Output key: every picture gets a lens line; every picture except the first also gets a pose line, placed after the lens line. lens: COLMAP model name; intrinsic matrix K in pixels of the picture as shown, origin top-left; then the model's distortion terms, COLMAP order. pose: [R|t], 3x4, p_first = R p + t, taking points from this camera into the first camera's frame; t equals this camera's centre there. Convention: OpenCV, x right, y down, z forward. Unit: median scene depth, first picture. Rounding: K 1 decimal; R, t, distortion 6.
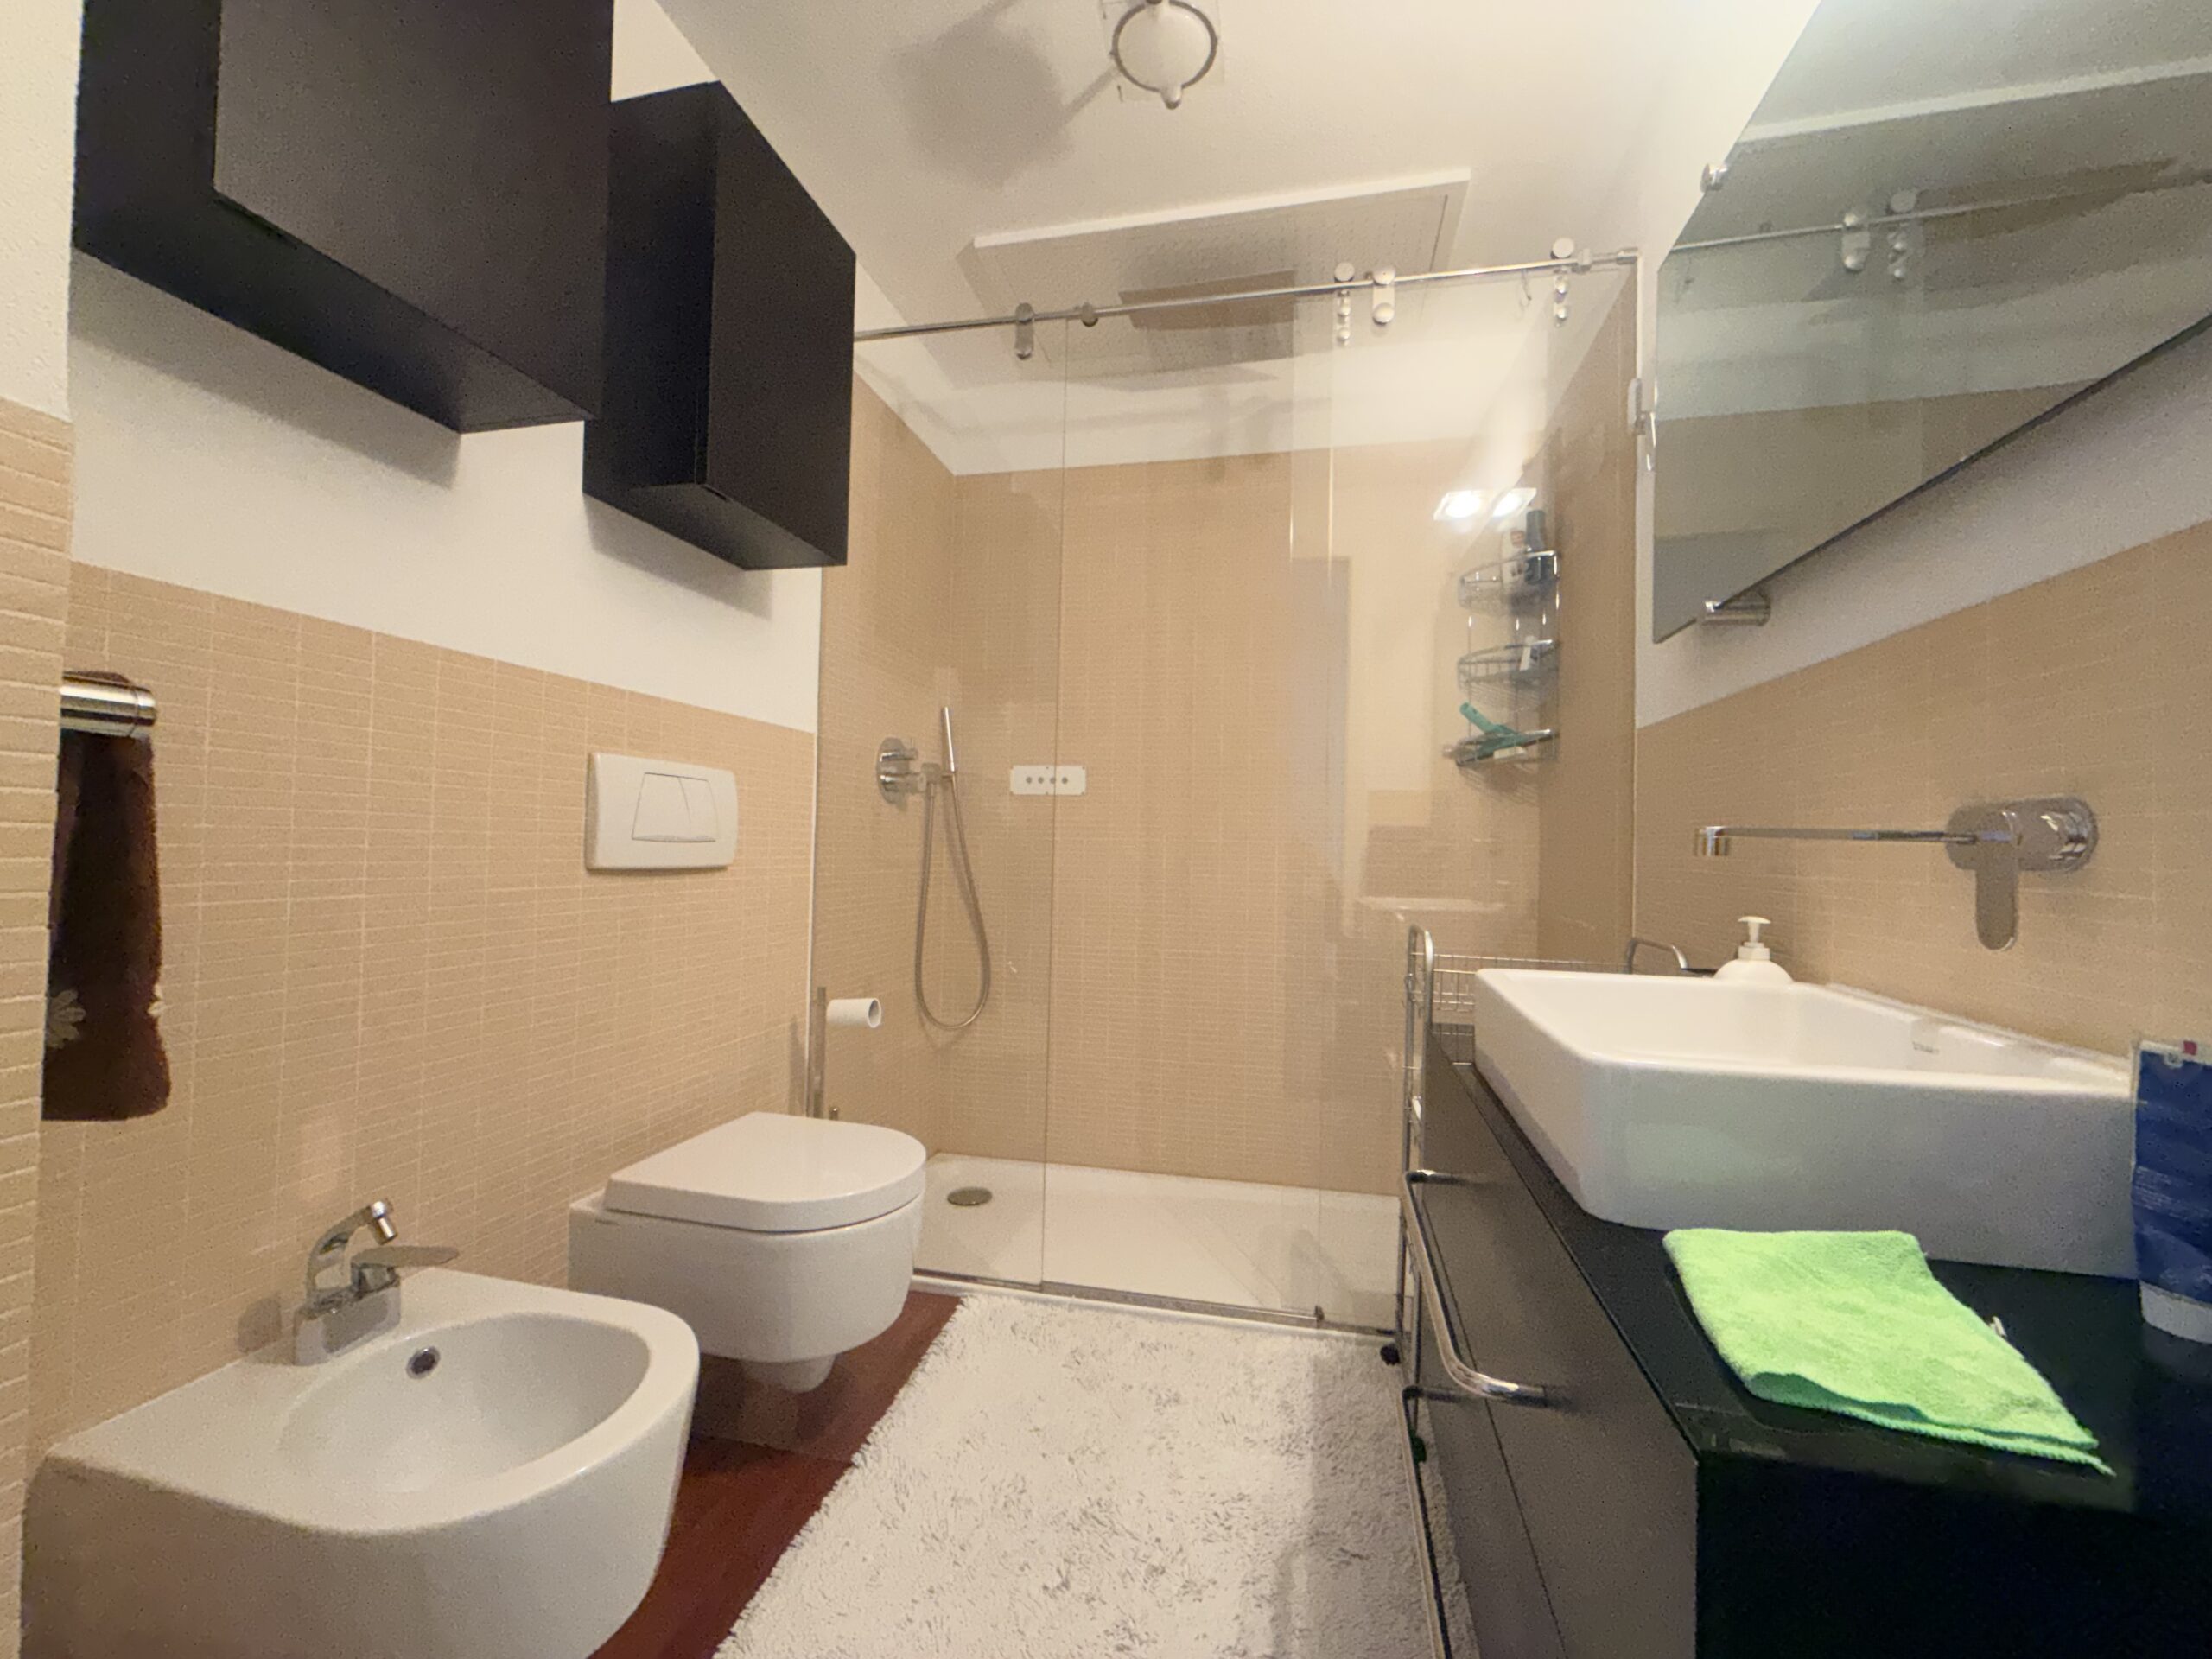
lens RADIAL K [[880.3, 0, 1104.0], [0, 880.3, 828.2], [0, 0, 1]] dist [-0.003281, 0.002320]
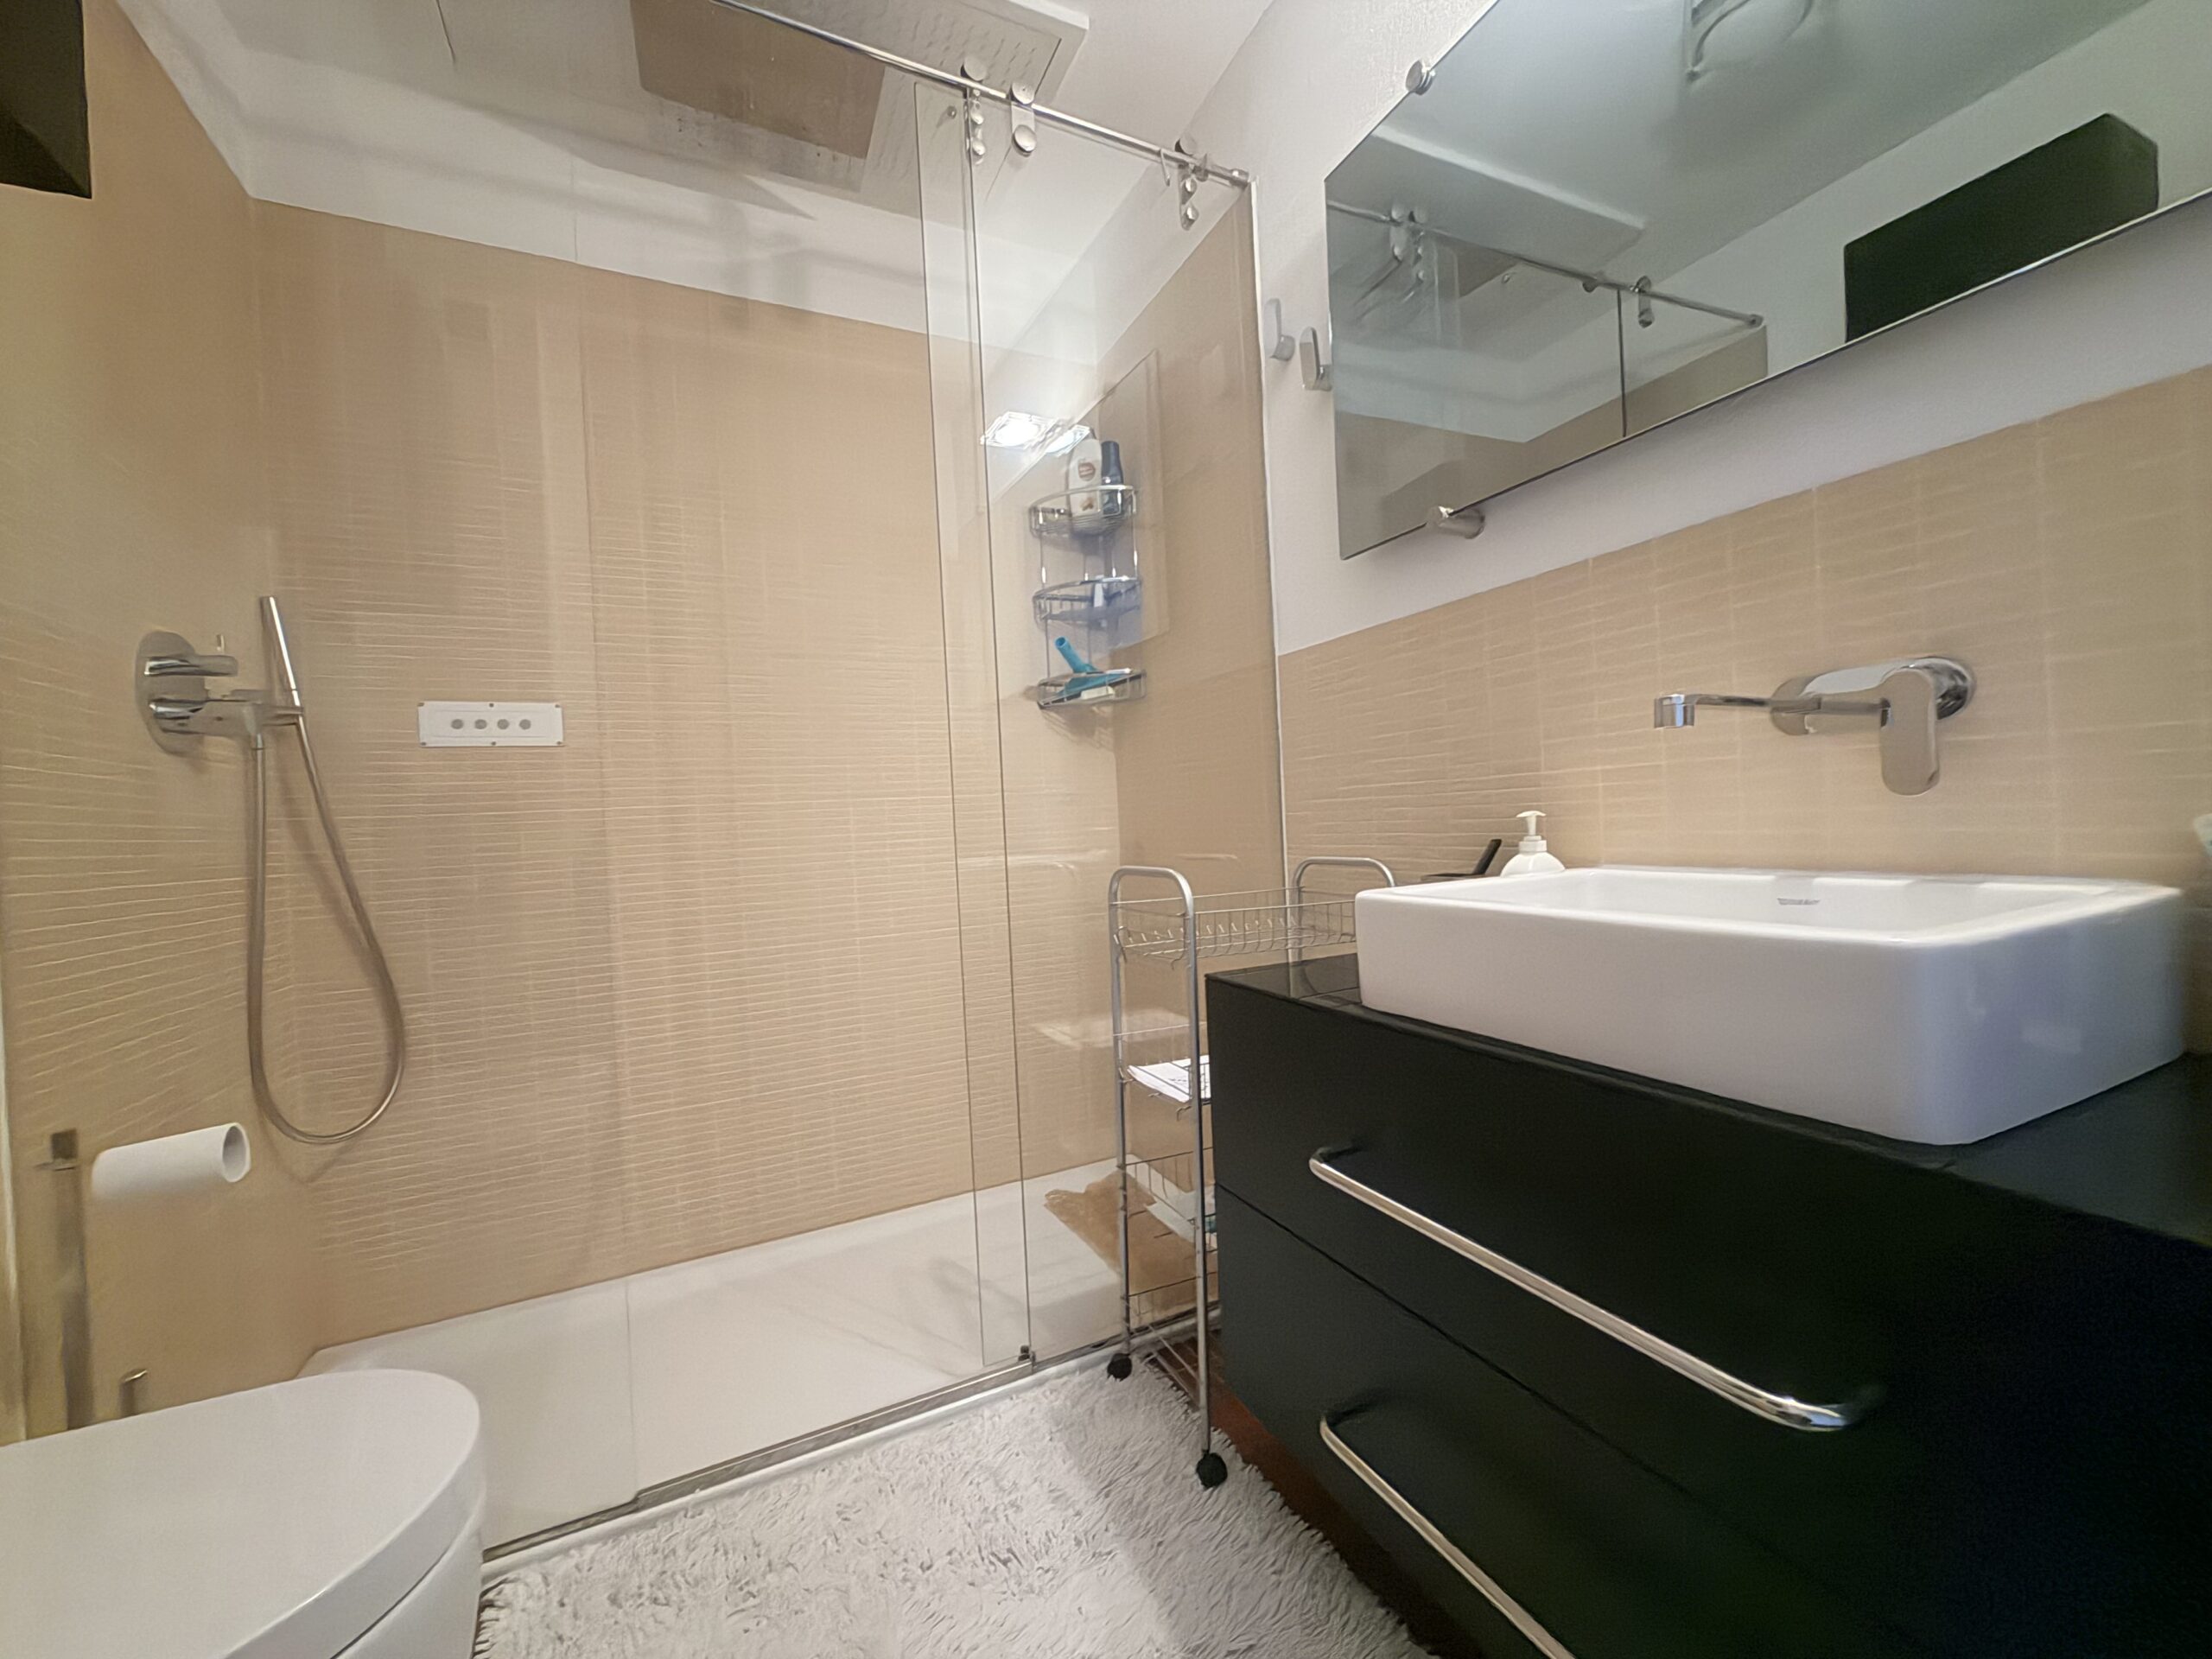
lens RADIAL K [[880.3, 0, 1105.1], [0, 880.3, 828.7], [0, 0, 1]] dist [-0.003281, 0.002320]
pose [[0.783839, -0.063677, 0.617691, -0.150281], [0.052614, 0.997962, 0.036113, 0.030655], [-0.618731, 0.004192, 0.785592, 0.264862]]
